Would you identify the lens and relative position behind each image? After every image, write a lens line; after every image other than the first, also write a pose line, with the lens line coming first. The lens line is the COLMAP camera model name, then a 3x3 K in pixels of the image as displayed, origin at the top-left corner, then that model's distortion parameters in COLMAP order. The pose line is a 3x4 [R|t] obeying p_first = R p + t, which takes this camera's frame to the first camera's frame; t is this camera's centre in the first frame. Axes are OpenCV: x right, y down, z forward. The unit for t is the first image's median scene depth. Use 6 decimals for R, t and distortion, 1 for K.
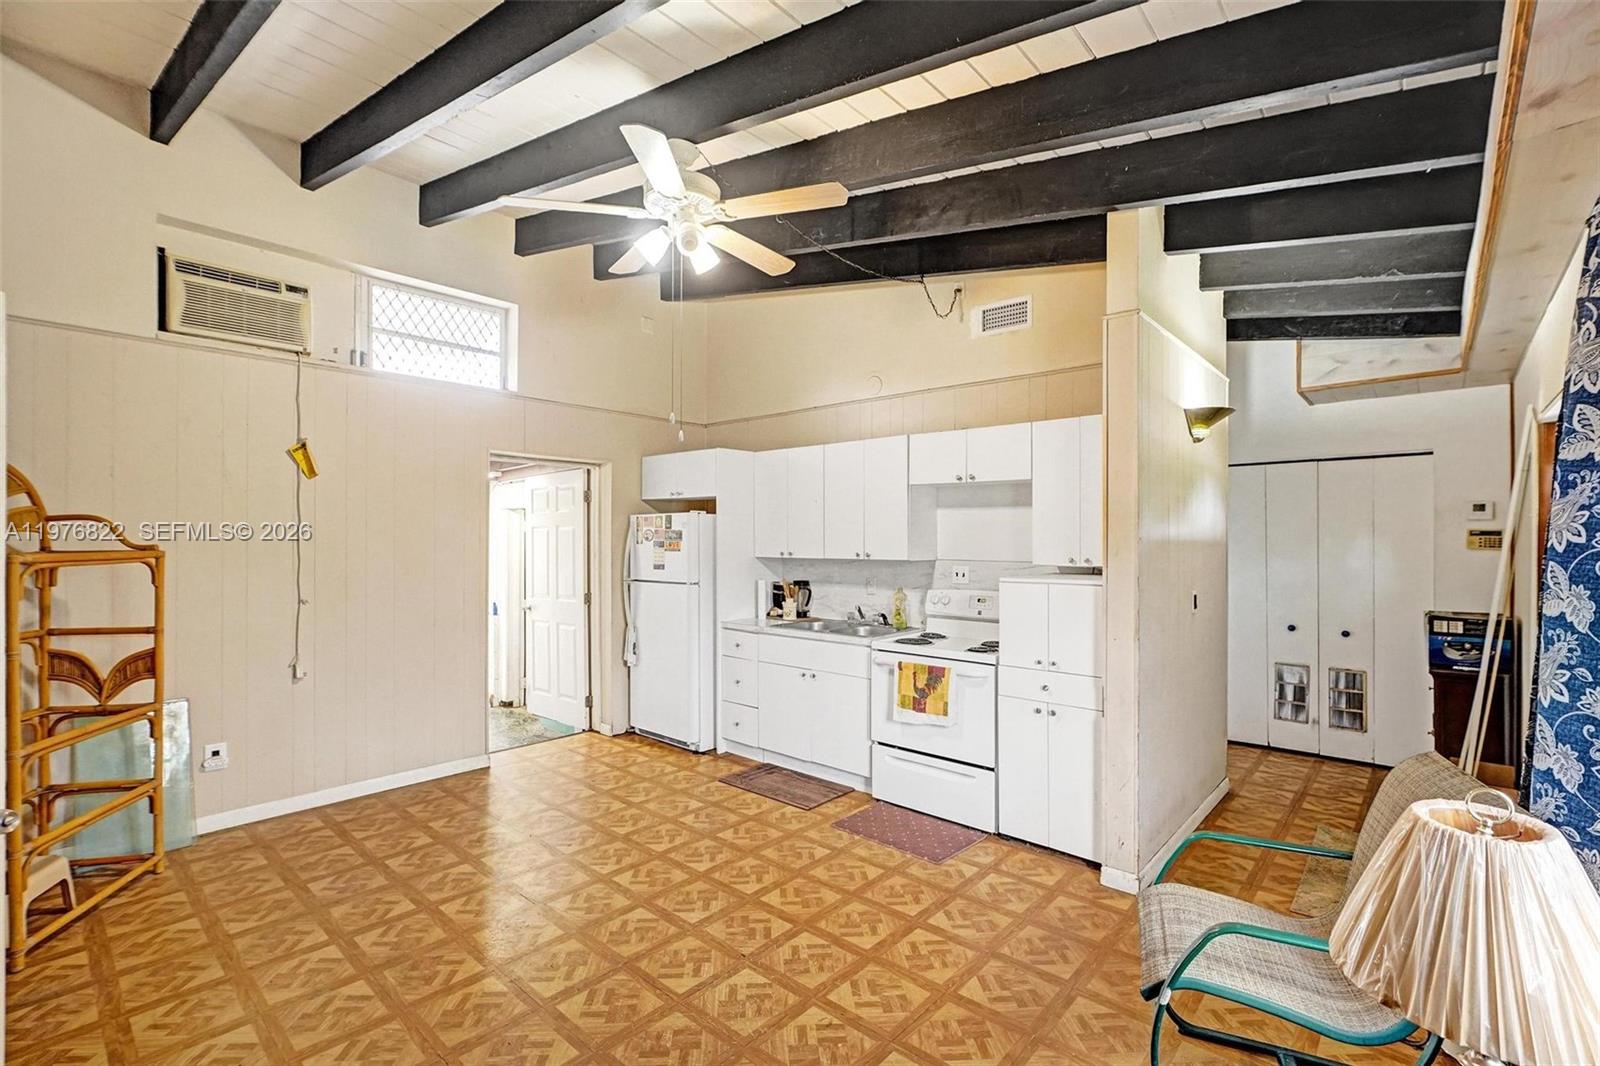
lens RADIAL K [[720.4, 0, 789.3], [0, 720.4, 540.2], [0, 0, 1]] dist [-0.002857, 0.000623]
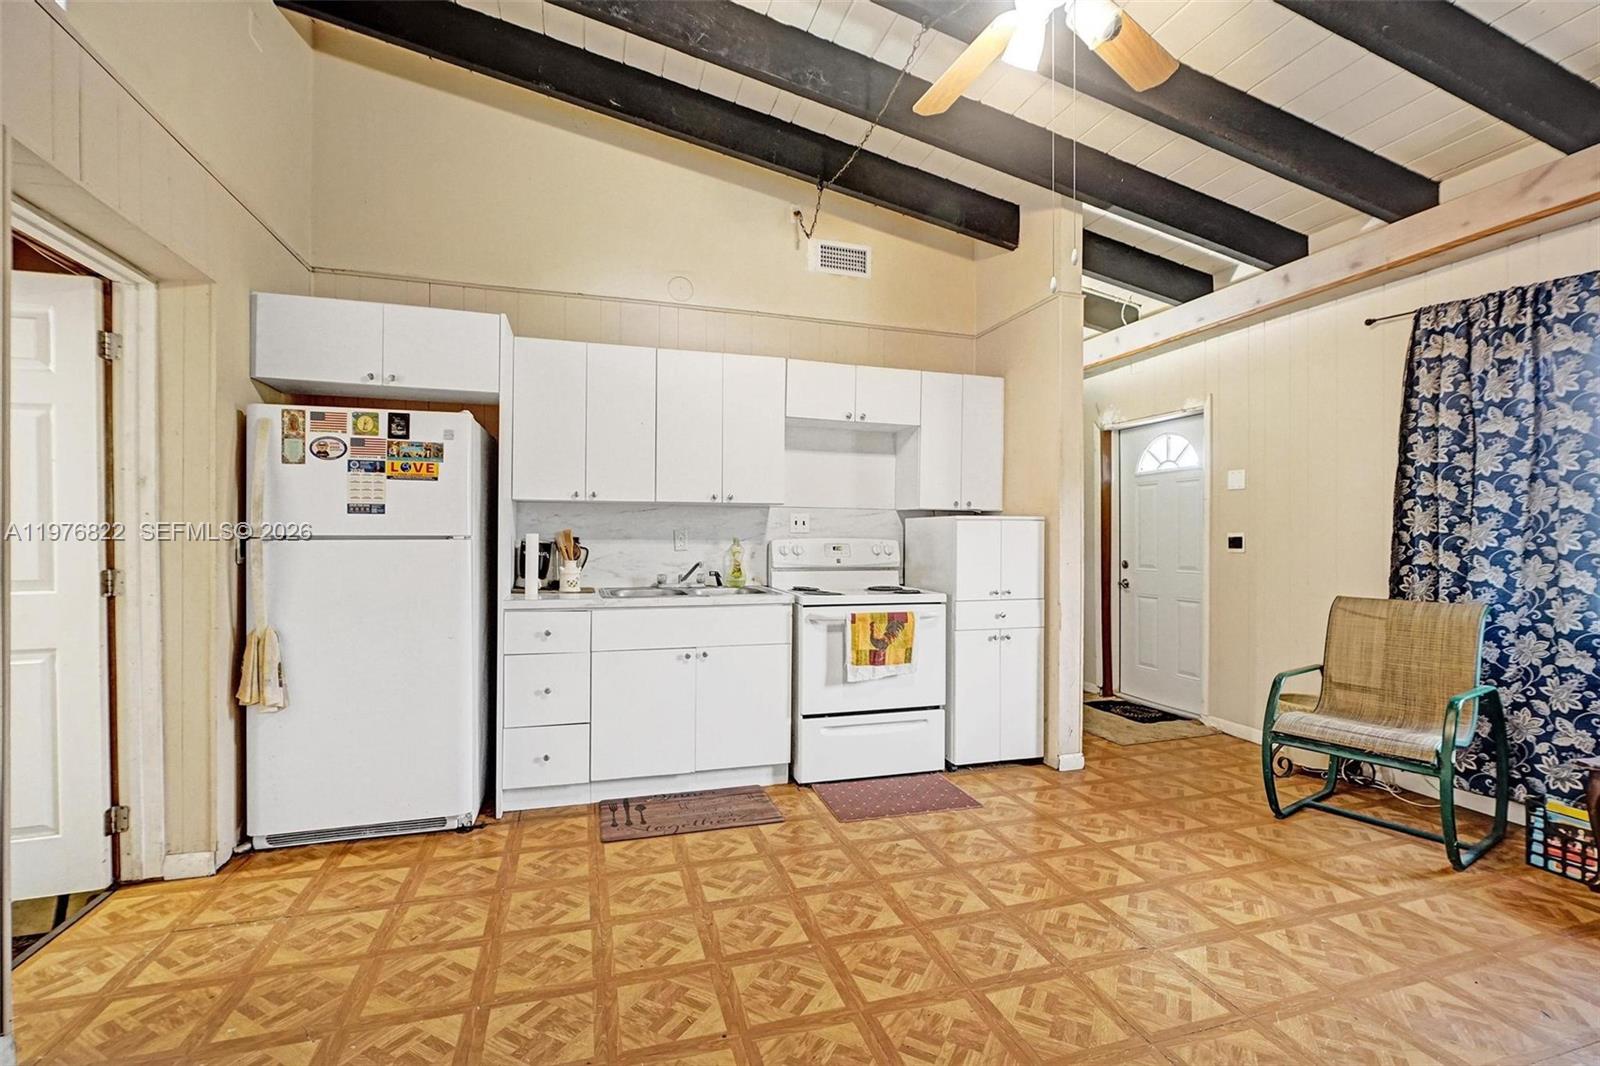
lens RADIAL K [[720.4, 0, 789.3], [0, 720.4, 540.2], [0, 0, 1]] dist [-0.002857, 0.000623]
pose [[0.501798, -0.000808, 0.864985, -0.644506], [-0.004750, 0.999982, 0.003689, 0.075711], [-0.864972, -0.005960, 0.501785, 0.626132]]
